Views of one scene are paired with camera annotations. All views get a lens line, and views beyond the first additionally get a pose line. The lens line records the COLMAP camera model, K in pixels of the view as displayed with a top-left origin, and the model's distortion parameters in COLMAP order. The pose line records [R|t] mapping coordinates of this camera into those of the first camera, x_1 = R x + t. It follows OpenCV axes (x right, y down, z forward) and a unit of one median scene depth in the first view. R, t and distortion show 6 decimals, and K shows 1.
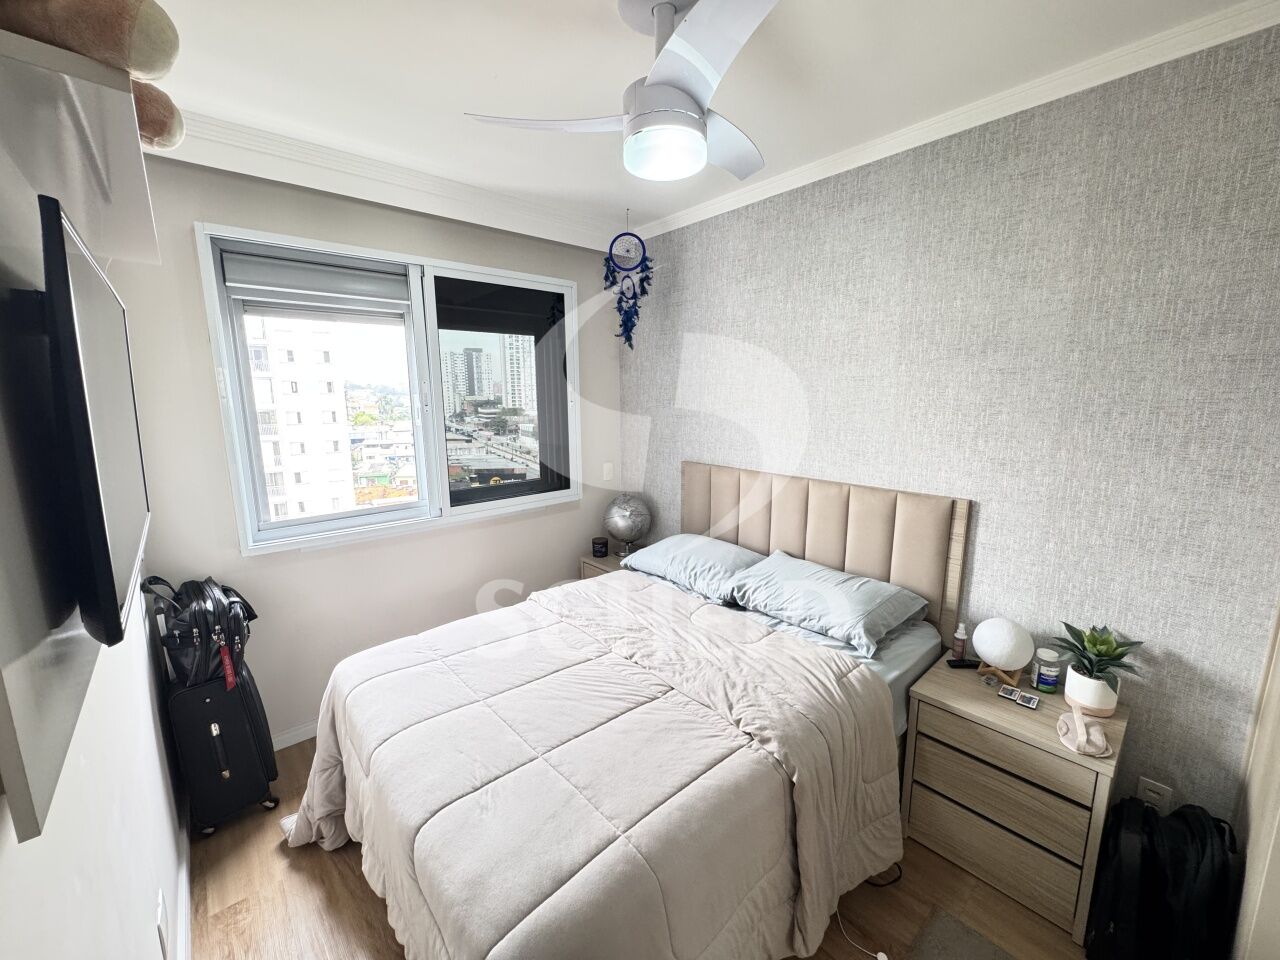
lens RADIAL K [[511.4, 0, 640.0], [0, 511.4, 480.0], [0, 0, 1]] dist [-0.001872, -0.000019]
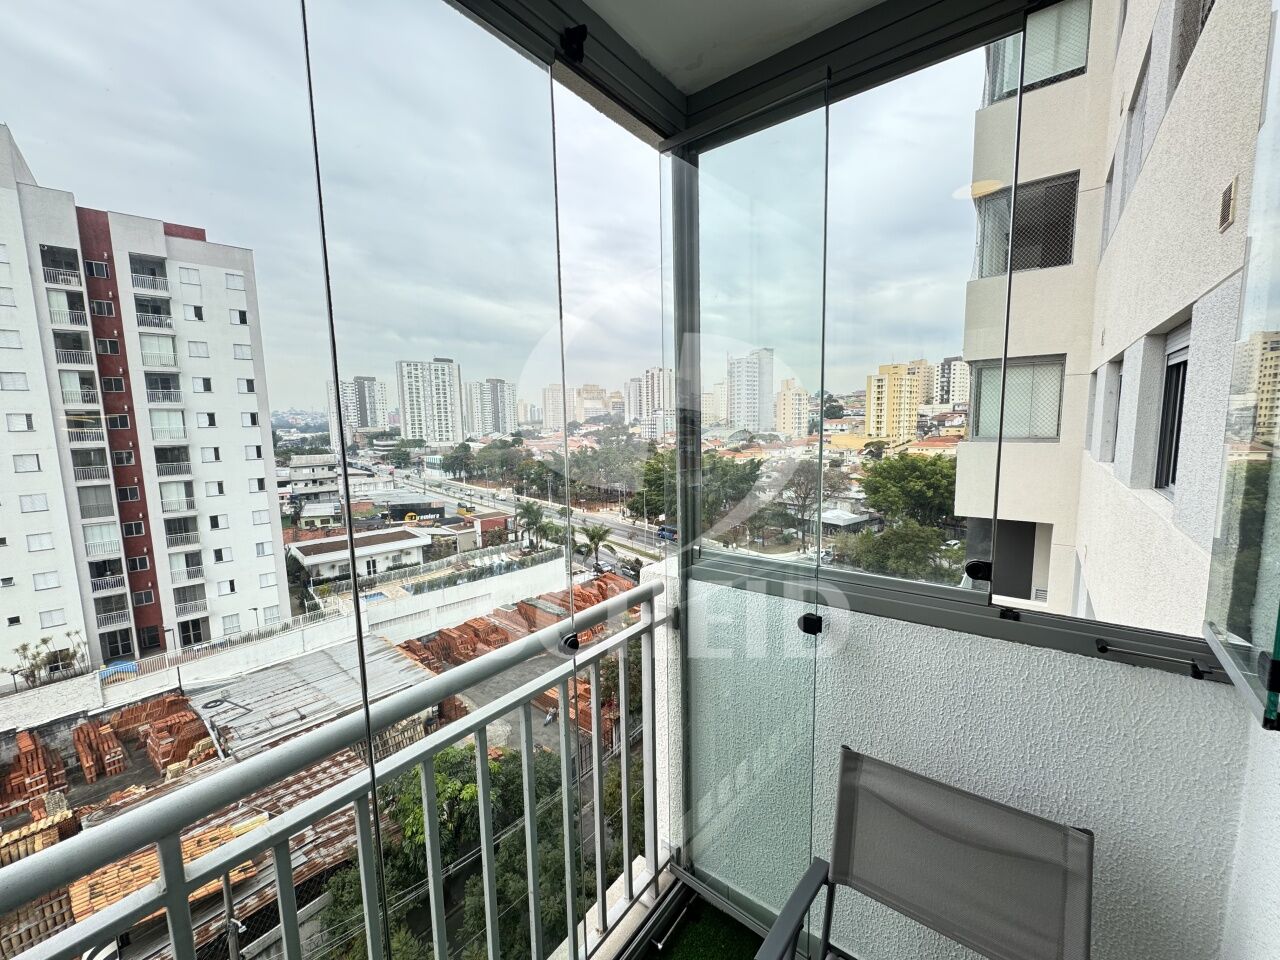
lens RADIAL K [[511.4, 0, 640.0], [0, 511.4, 480.0], [0, 0, 1]] dist [-0.001872, -0.000019]
pose [[0.982260, -0.035856, 0.184067, -0.108638], [0.045690, 0.997730, -0.049465, 0.000708], [-0.181875, 0.056998, 0.981668, 0.000105]]
